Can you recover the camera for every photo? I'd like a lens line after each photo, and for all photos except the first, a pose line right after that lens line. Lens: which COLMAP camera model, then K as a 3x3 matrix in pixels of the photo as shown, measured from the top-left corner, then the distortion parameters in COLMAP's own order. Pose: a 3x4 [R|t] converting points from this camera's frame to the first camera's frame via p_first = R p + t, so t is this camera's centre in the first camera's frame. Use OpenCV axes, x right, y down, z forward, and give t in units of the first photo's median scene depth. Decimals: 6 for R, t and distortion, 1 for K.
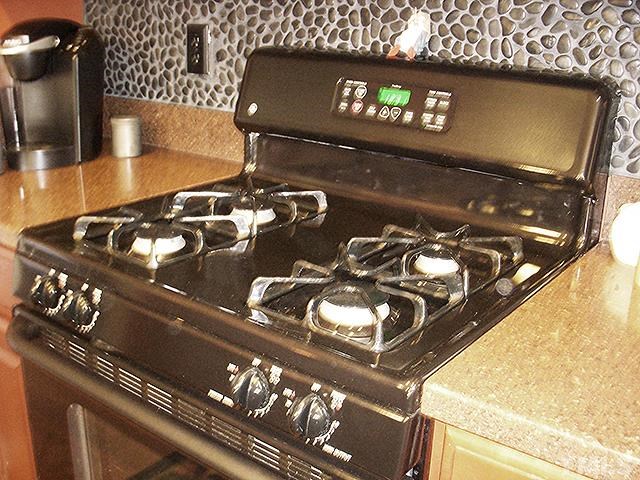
lens RADIAL K [[724.2, 0, 320.0], [0, 724.2, 240.0], [0, 0, 1]] dist [-0.227544, 0.149784]
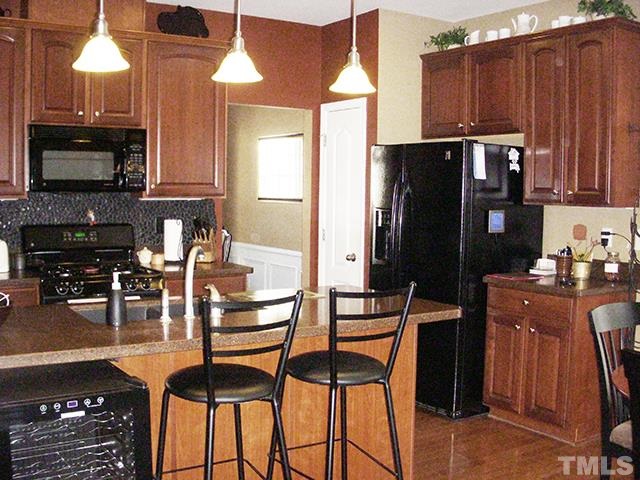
lens RADIAL K [[724.2, 0, 320.0], [0, 724.2, 240.0], [0, 0, 1]] dist [-0.227544, 0.149784]
pose [[0.316750, -0.089828, 0.944246, -2.892954], [0.290392, 0.956887, -0.006382, 0.203636], [-0.902963, 0.276223, 0.329179, -1.281724]]
